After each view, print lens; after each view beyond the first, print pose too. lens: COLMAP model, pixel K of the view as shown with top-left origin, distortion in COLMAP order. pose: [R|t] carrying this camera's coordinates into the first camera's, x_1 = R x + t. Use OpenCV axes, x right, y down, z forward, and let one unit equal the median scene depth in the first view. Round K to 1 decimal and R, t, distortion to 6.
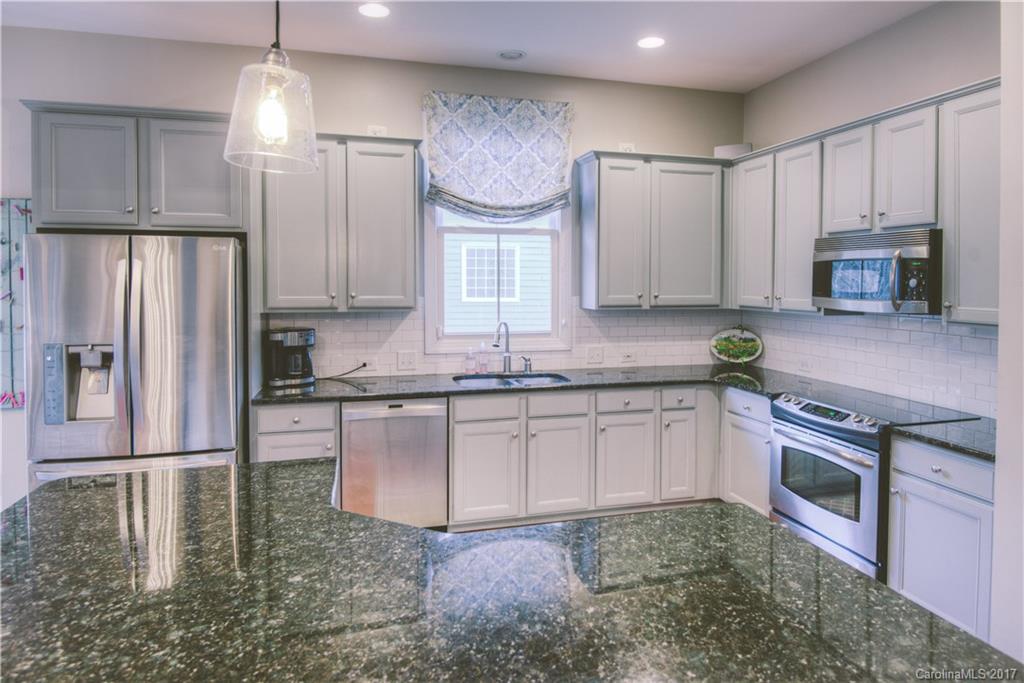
lens RADIAL K [[611.6, 0, 511.2], [0, 611.6, 341.5], [0, 0, 1]] dist [-0.002226, -0.001311]
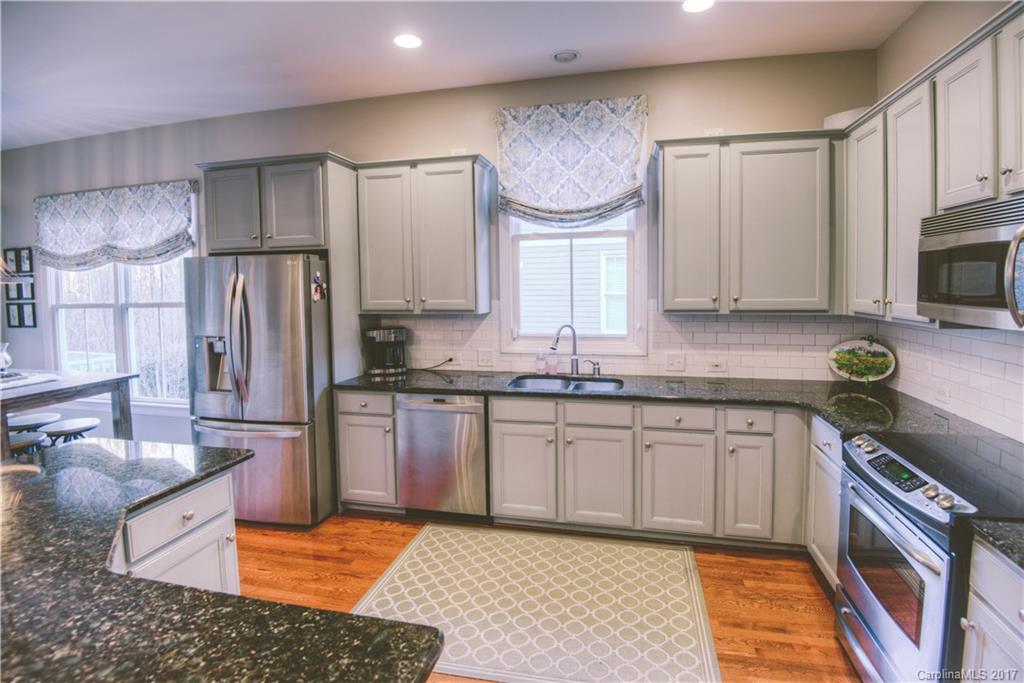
lens RADIAL K [[489.6, 0, 509.6], [0, 489.6, 337.6], [0, 0, 1]] dist [-0.023542, -0.004409]
pose [[0.881024, 0.035154, -0.471763, 0.285063], [-0.029654, 0.999378, 0.019089, -0.023920], [0.472141, -0.002829, 0.881519, 0.242404]]
